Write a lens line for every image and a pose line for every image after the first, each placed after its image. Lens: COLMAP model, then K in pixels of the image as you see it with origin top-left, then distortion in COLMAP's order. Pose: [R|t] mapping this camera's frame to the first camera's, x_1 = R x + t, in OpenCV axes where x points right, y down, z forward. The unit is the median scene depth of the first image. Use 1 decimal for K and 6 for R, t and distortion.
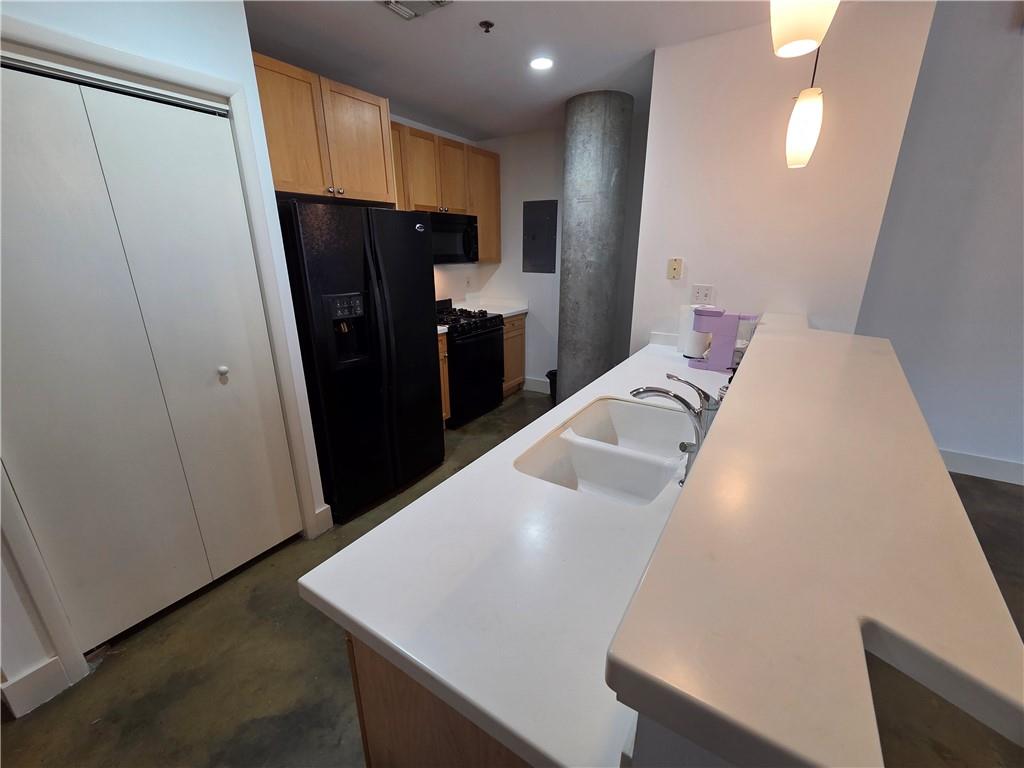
lens RADIAL K [[417.5, 0, 508.6], [0, 417.5, 380.9], [0, 0, 1]] dist [-0.000219, 0.000787]
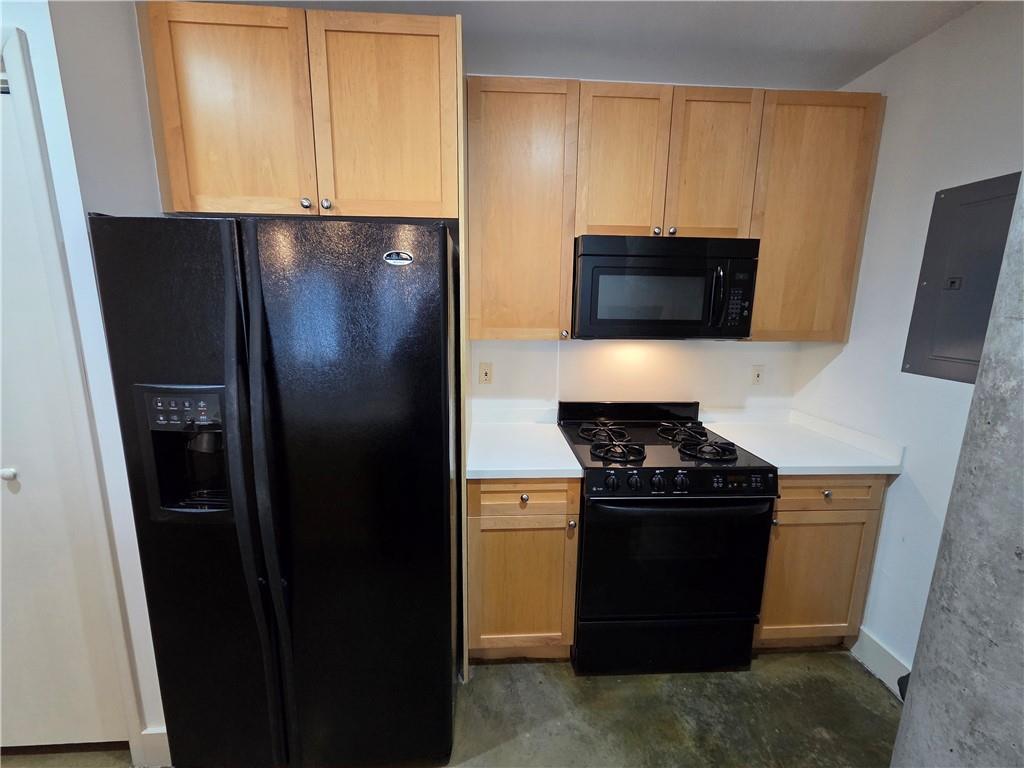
lens RADIAL K [[418.9, 0, 512.7], [0, 418.9, 379.1], [0, 0, 1]] dist [-0.000446, 0.000523]
pose [[0.590881, 0.156745, -0.791385, 0.140773], [-0.260725, 0.965407, -0.003455, -0.173334], [0.763467, 0.208375, 0.611308, 0.535941]]
